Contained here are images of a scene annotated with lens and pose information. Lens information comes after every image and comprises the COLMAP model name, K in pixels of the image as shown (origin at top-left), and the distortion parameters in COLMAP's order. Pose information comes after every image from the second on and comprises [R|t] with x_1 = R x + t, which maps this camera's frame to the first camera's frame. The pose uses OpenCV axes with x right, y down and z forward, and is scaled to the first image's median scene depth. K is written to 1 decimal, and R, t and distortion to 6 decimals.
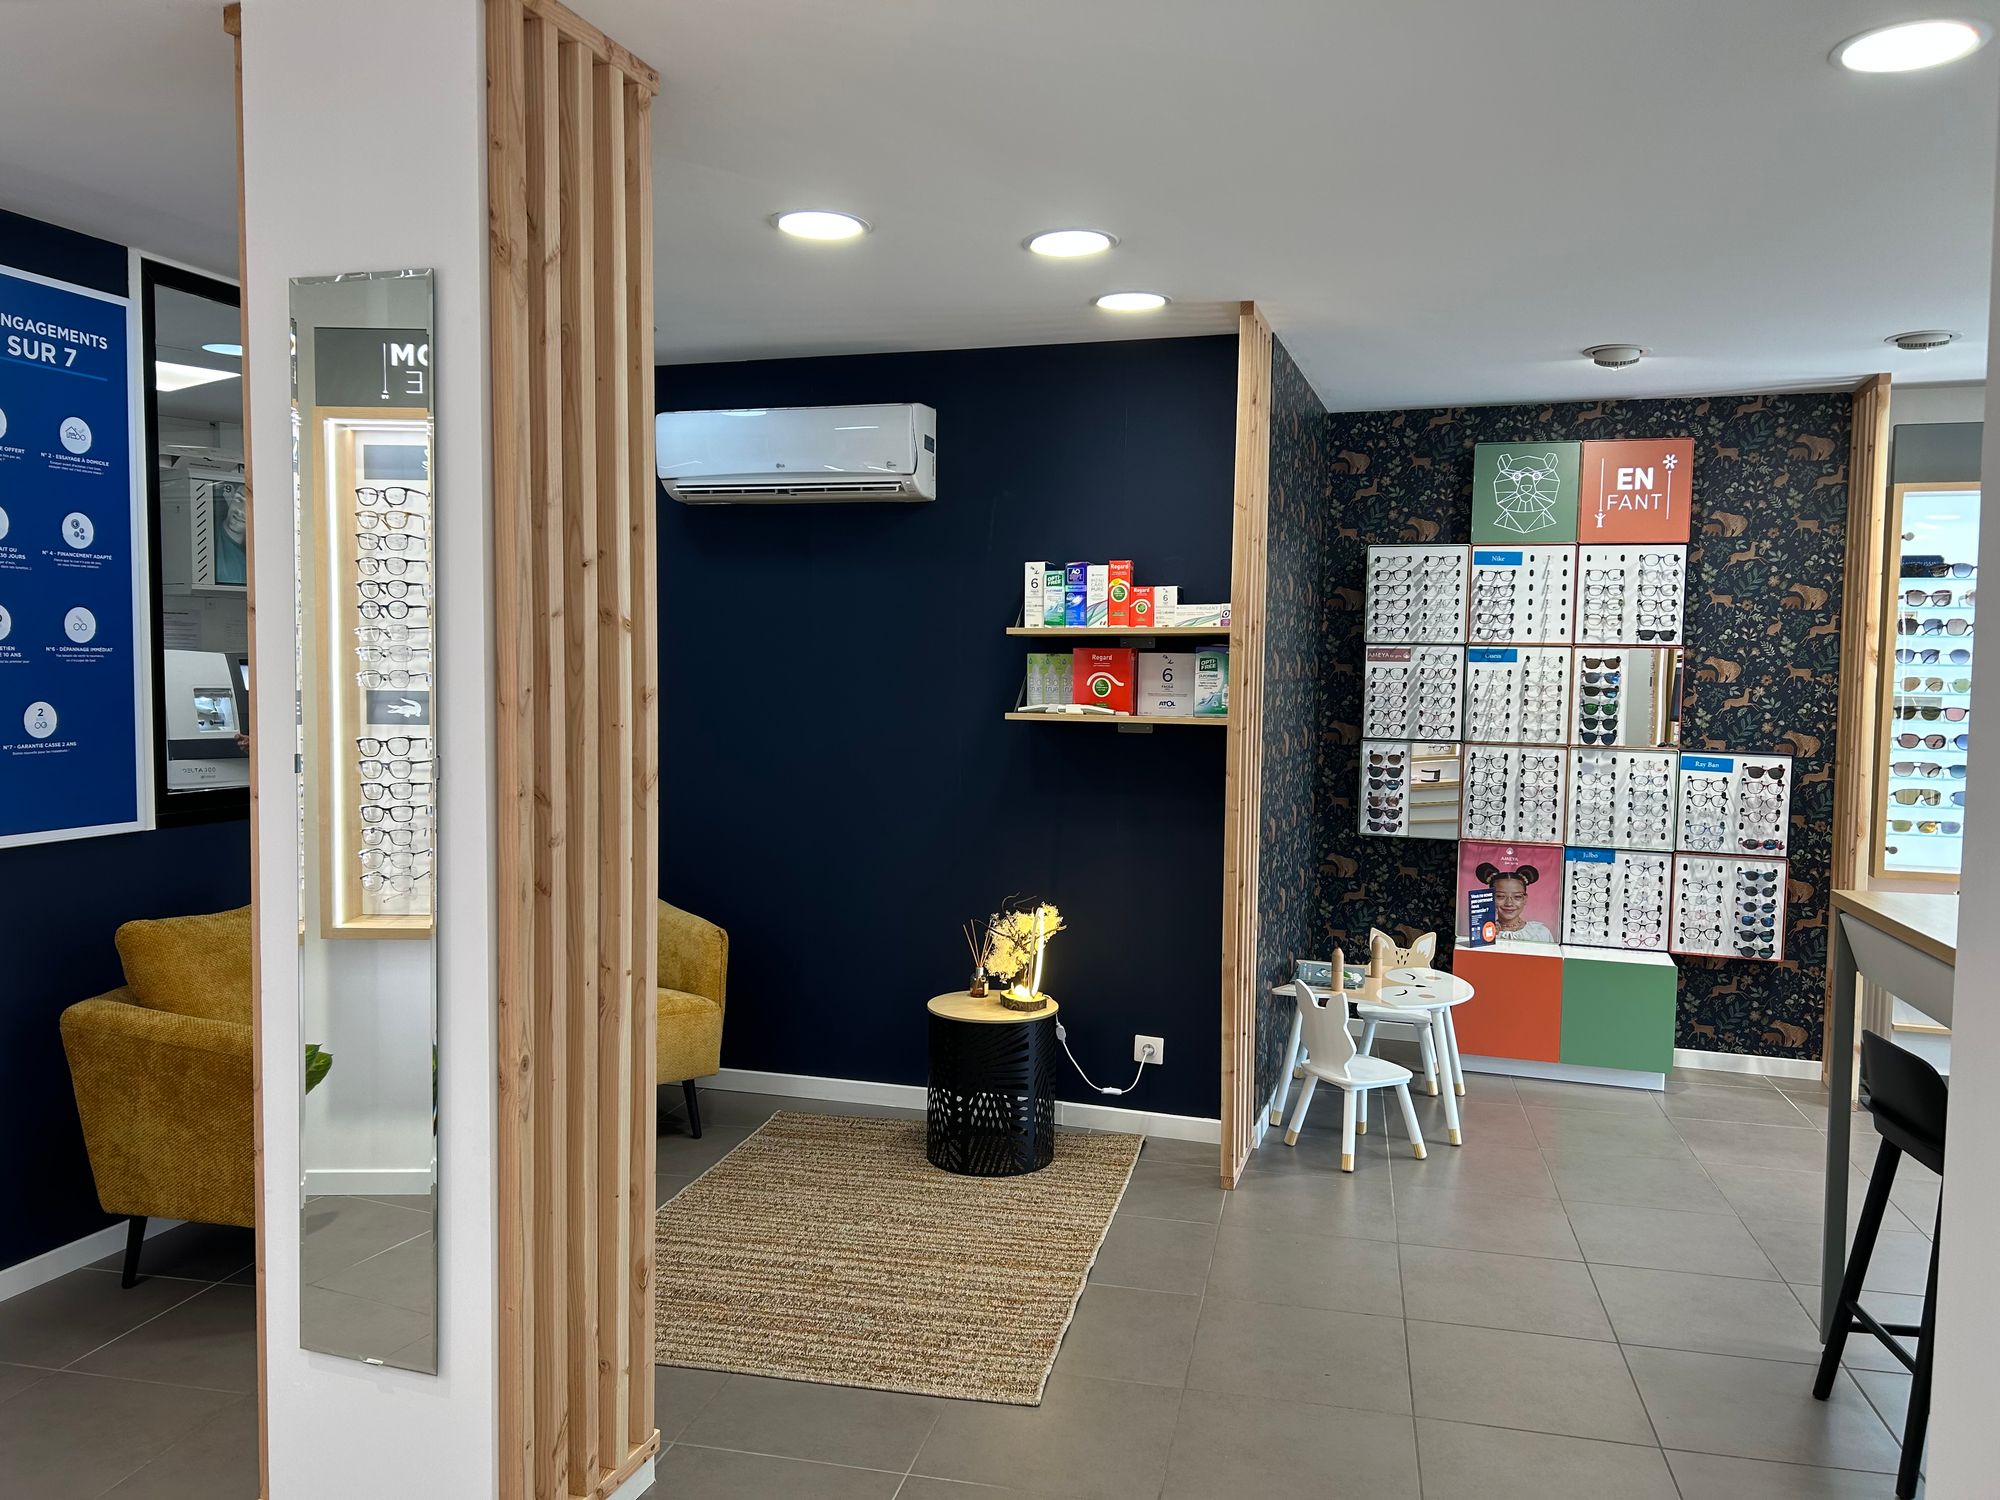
lens RADIAL K [[1479.9, 0, 1006.9], [0, 1479.9, 757.4], [0, 0, 1]] dist [0.045942, -0.060491]
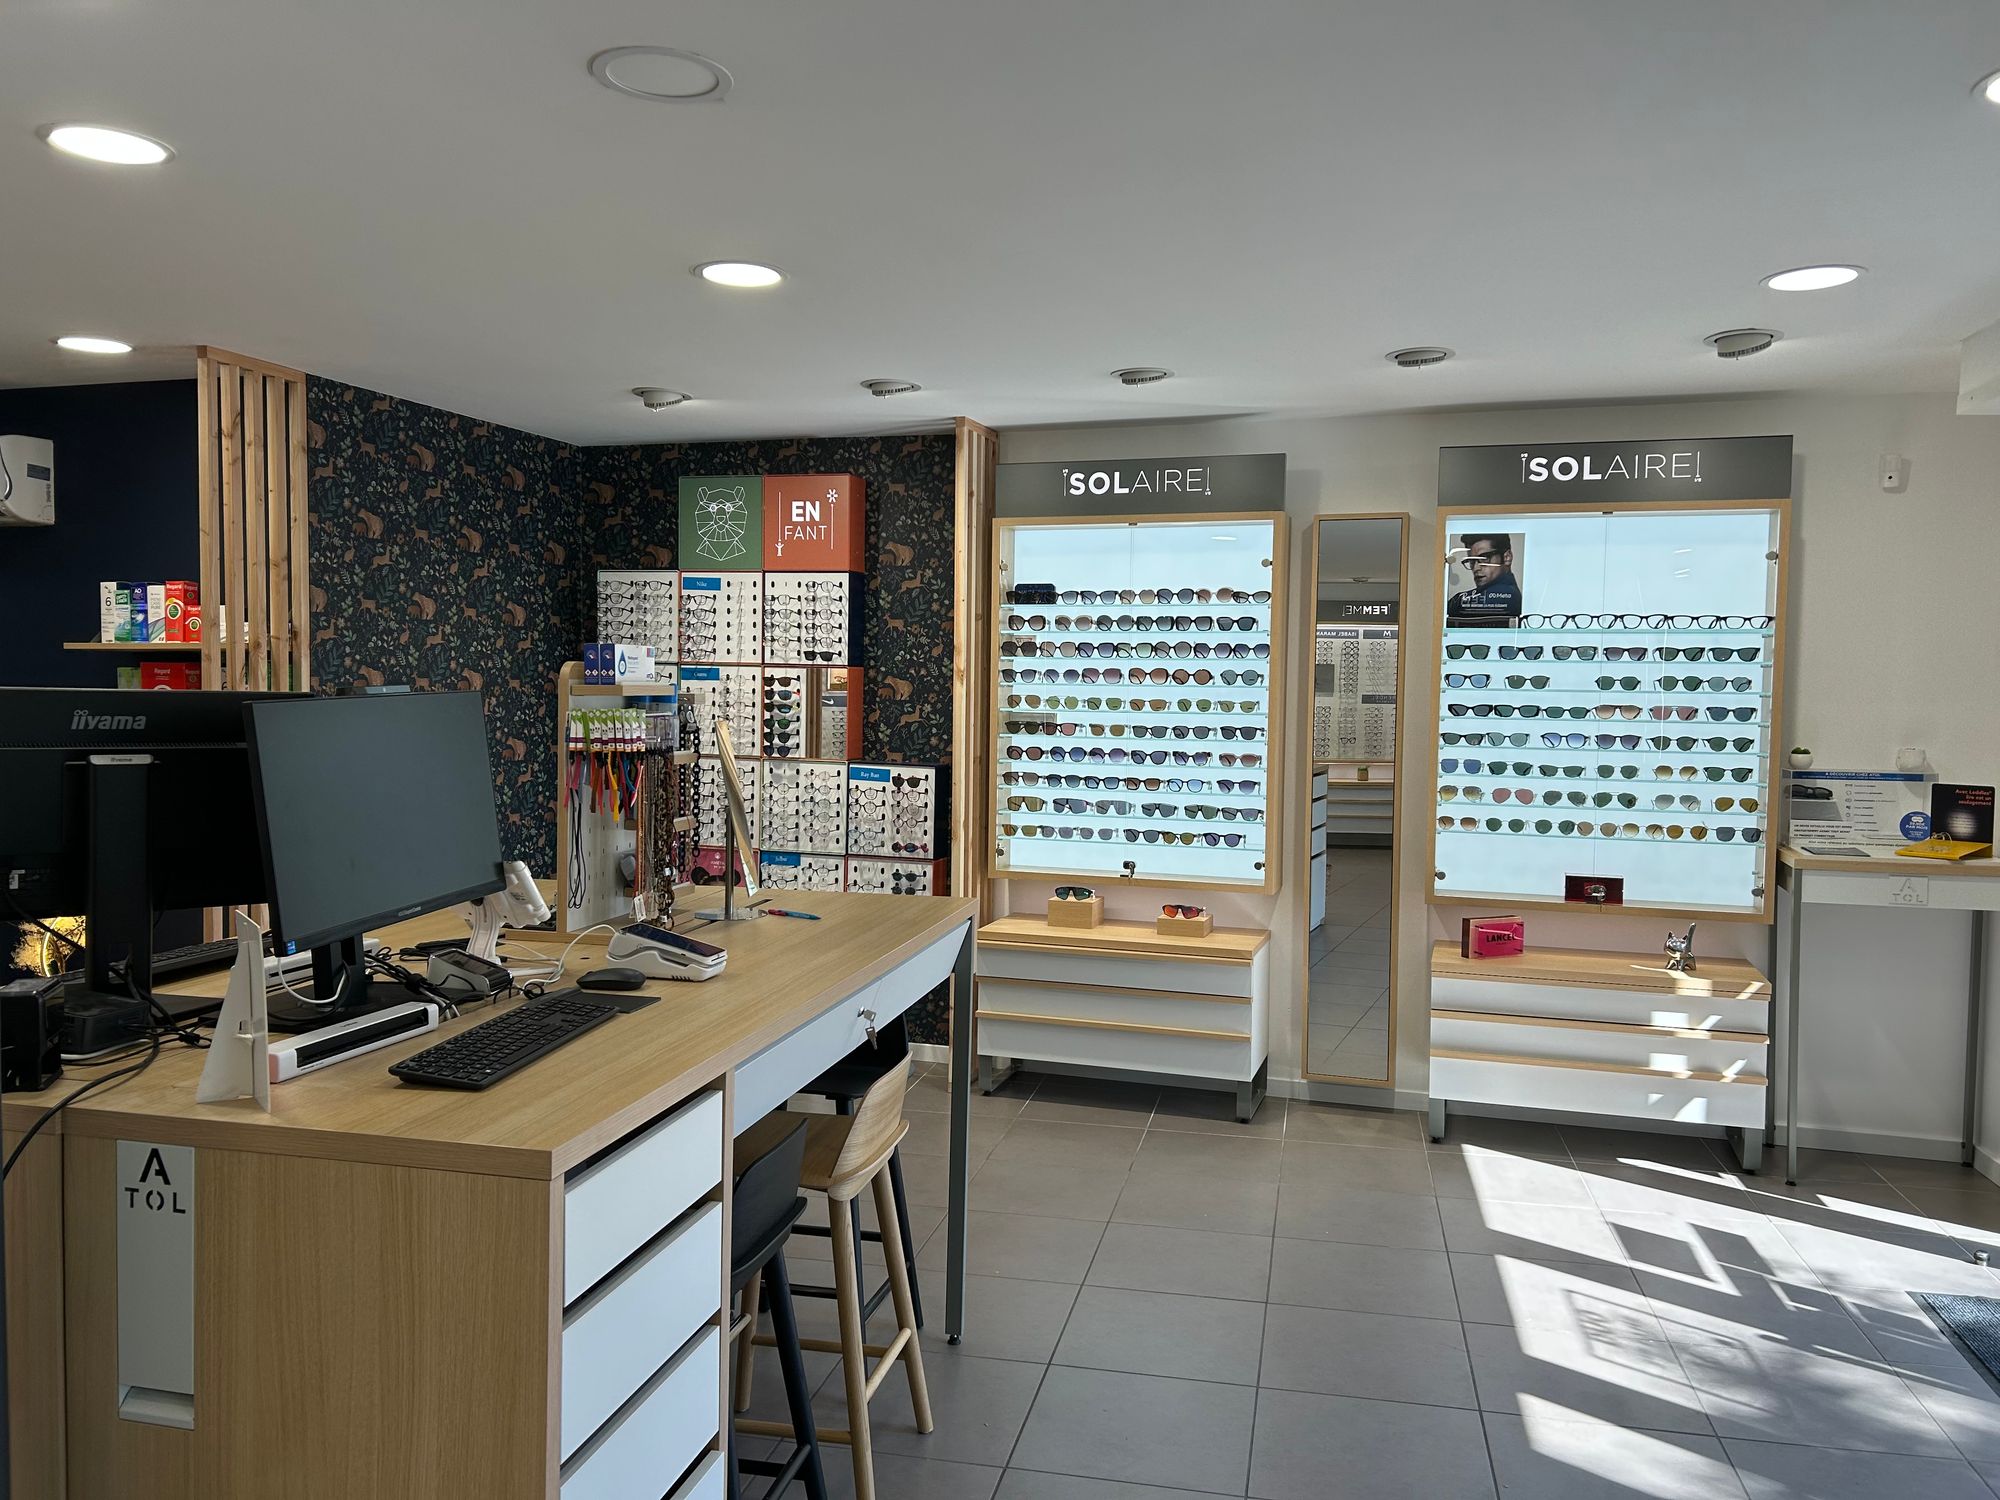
lens RADIAL K [[1516.5, 0, 996.2], [0, 1516.5, 775.3], [0, 0, 1]] dist [0.119242, -0.145509]
pose [[0.999986, 0.001738, 0.005034, 0.548672], [-0.001700, 0.999969, -0.007651, 0.013318], [-0.005047, 0.007643, 0.999958, -0.108225]]
